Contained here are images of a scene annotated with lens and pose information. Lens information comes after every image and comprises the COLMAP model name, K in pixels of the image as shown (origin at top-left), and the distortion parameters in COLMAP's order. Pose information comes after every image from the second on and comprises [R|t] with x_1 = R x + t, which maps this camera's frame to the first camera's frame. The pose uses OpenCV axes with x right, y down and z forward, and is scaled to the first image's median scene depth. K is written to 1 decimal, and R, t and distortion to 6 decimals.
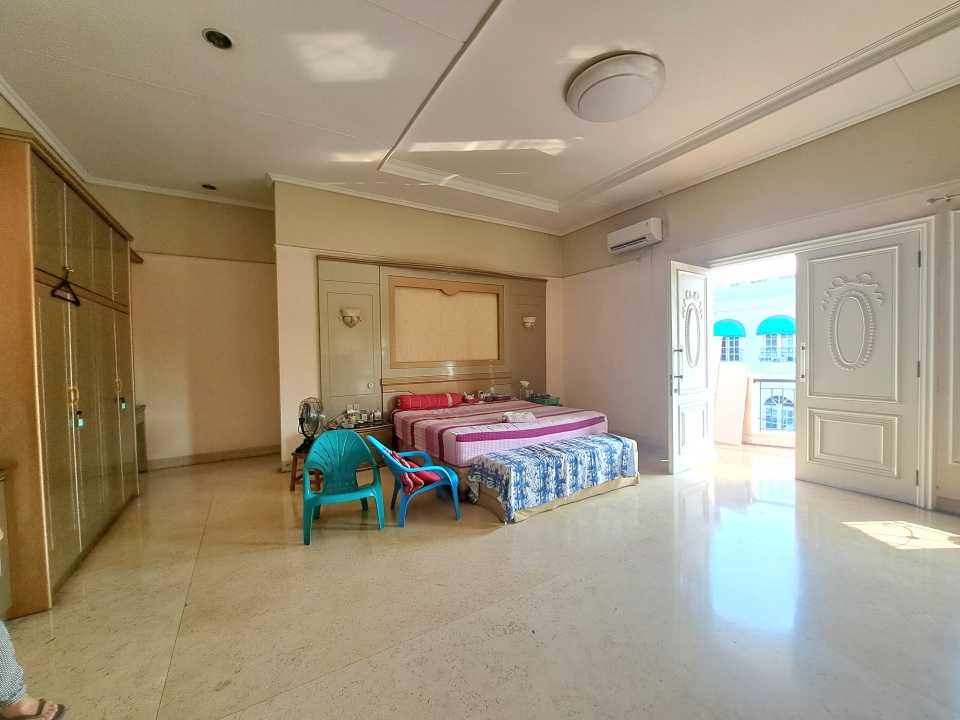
lens RADIAL K [[381.0, 0, 480.9], [0, 381.0, 358.6], [0, 0, 1]] dist [-0.012664, -0.000624]
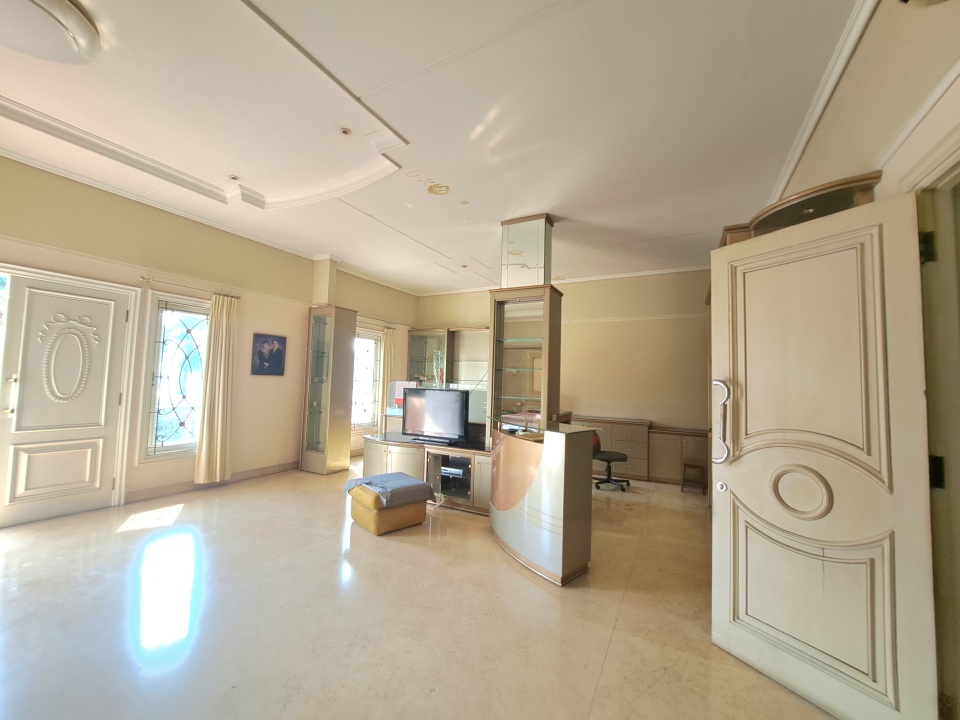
lens RADIAL K [[381.0, 0, 480.7], [0, 381.0, 361.1], [0, 0, 1]] dist [-0.012664, -0.000624]
pose [[-0.509915, 0.054050, 0.858525, -0.567562], [-0.003452, 0.997887, -0.064874, -0.021149], [-0.860218, -0.036044, -0.508651, 0.545434]]
